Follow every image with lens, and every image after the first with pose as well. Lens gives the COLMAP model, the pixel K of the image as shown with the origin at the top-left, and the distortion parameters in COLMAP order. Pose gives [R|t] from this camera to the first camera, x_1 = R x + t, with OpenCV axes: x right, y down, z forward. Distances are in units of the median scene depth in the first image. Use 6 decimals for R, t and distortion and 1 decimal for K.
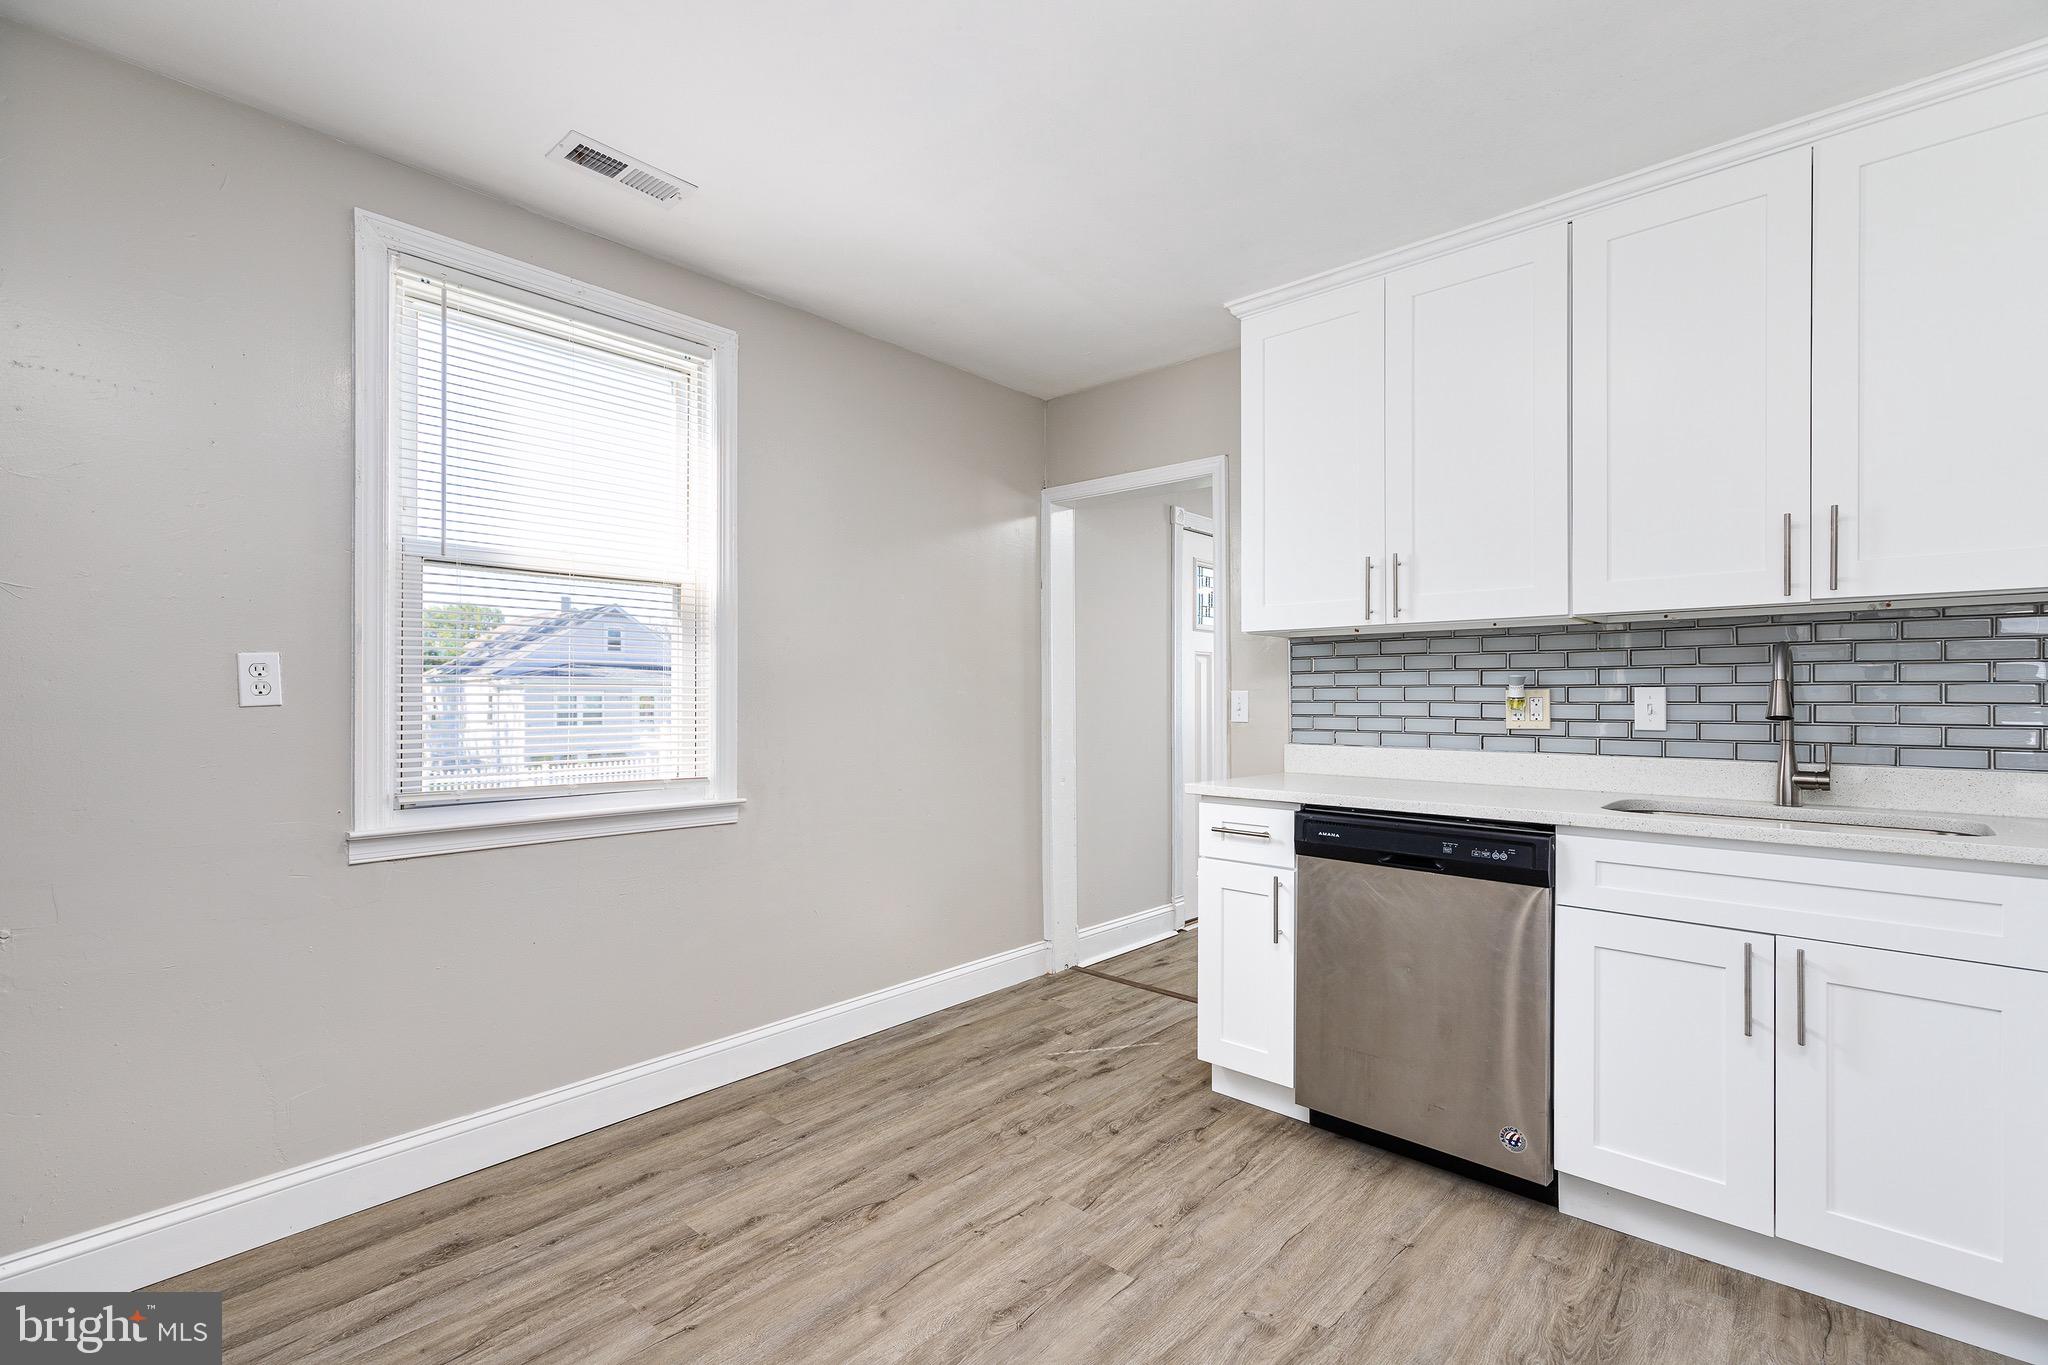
lens RADIAL K [[920.8, 0, 1058.9], [0, 920.8, 684.6], [0, 0, 1]] dist [0.010773, -0.001022]
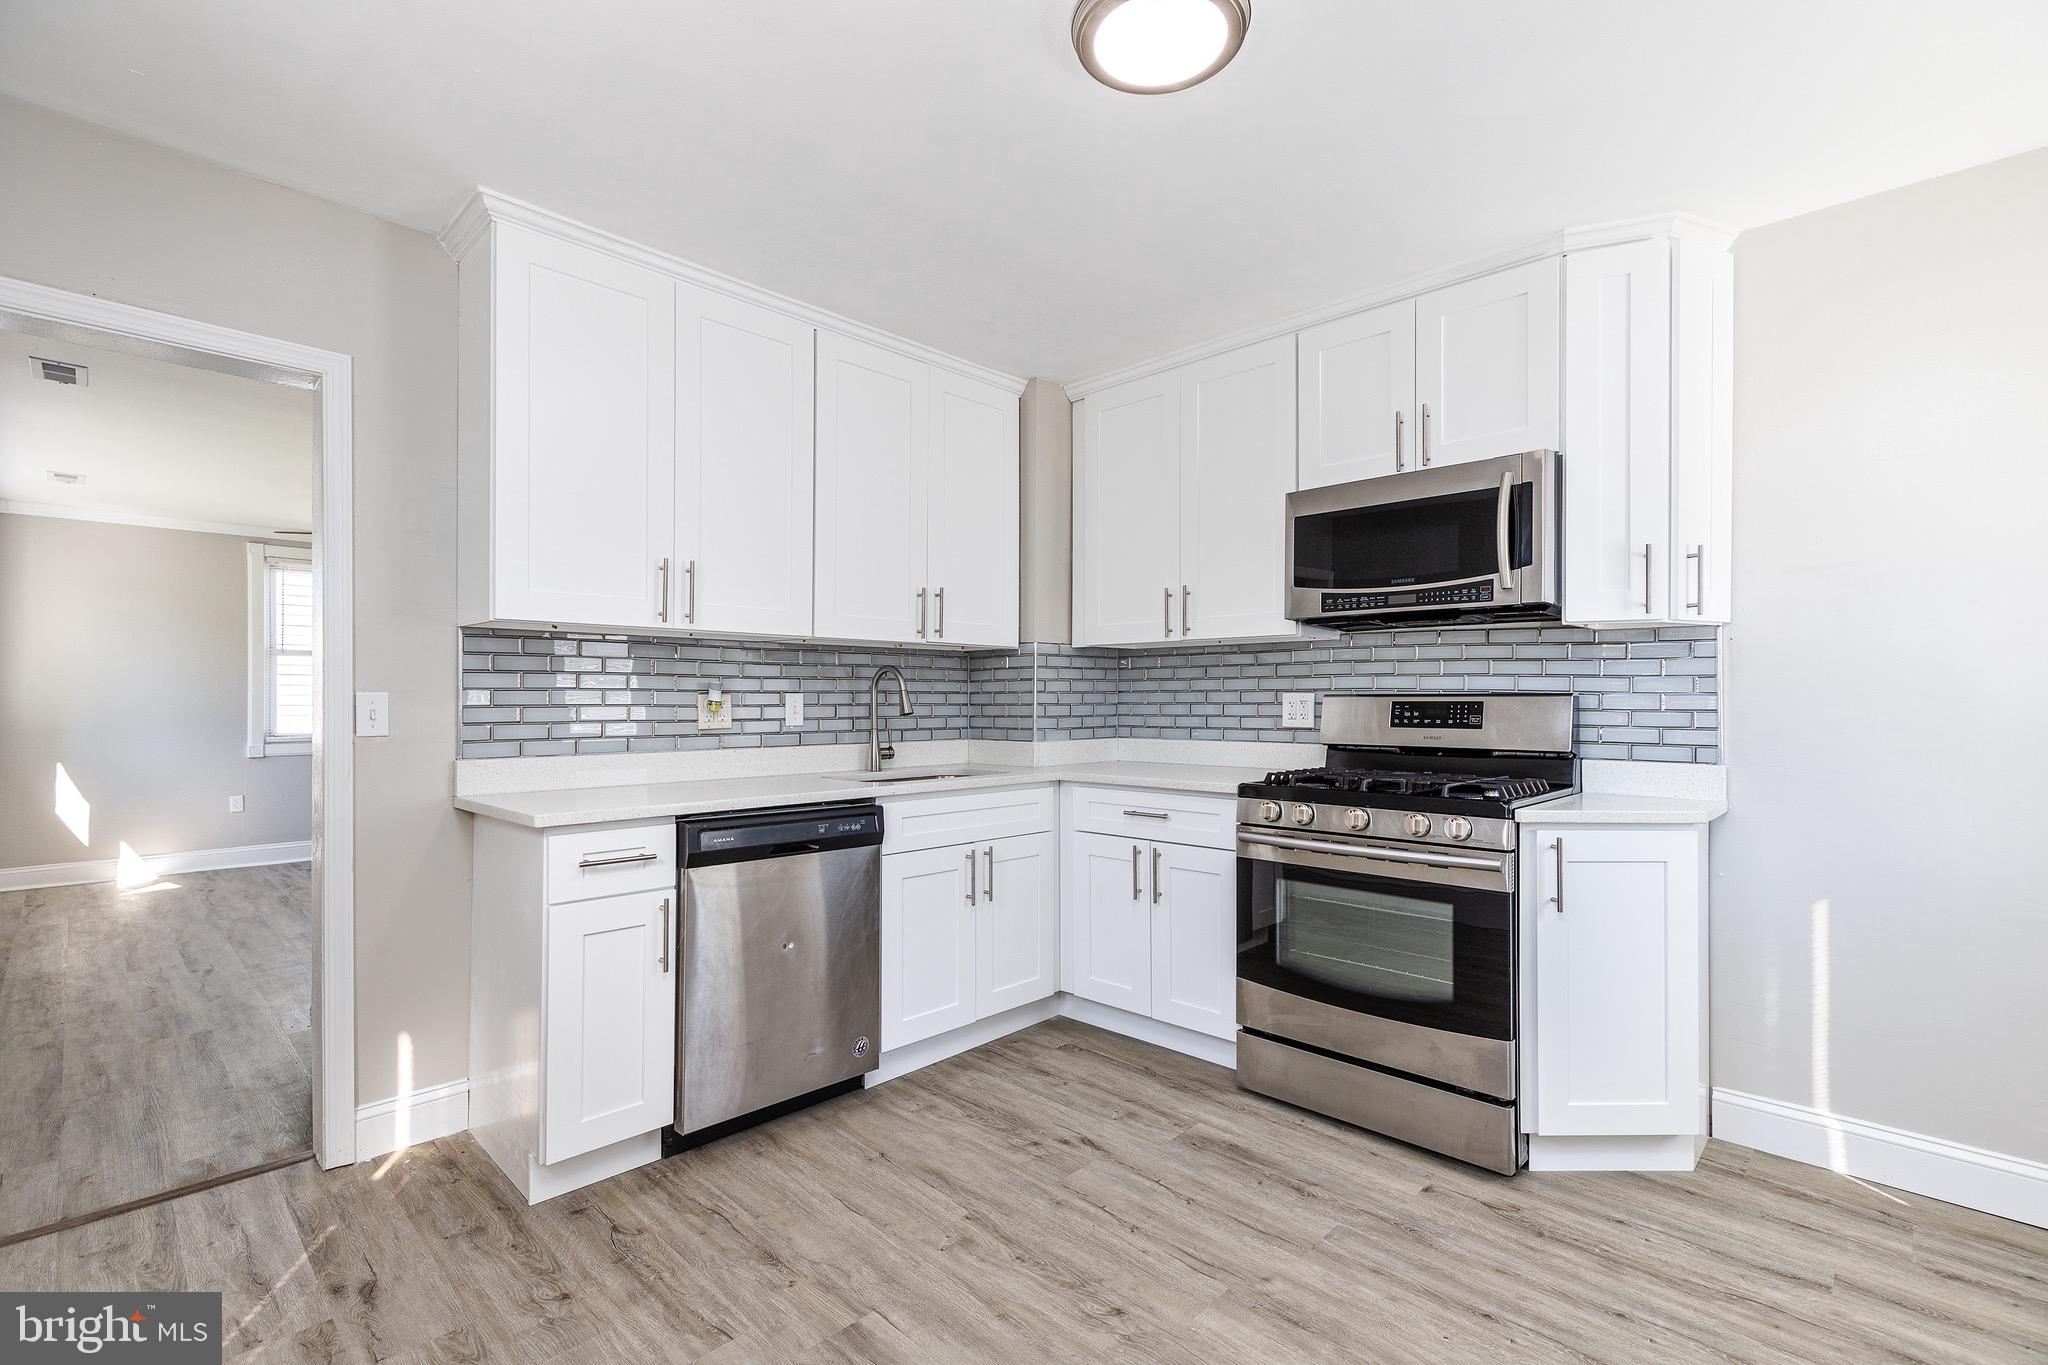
lens RADIAL K [[920.8, 0, 1016.1], [0, 920.8, 682.8], [0, 0, 1]] dist [0.010773, -0.001022]
pose [[0.063890, 0.017698, 0.997800, -0.665512], [-0.014822, 0.999749, -0.016783, 0.005317], [-0.997847, -0.013717, 0.064136, 0.608219]]
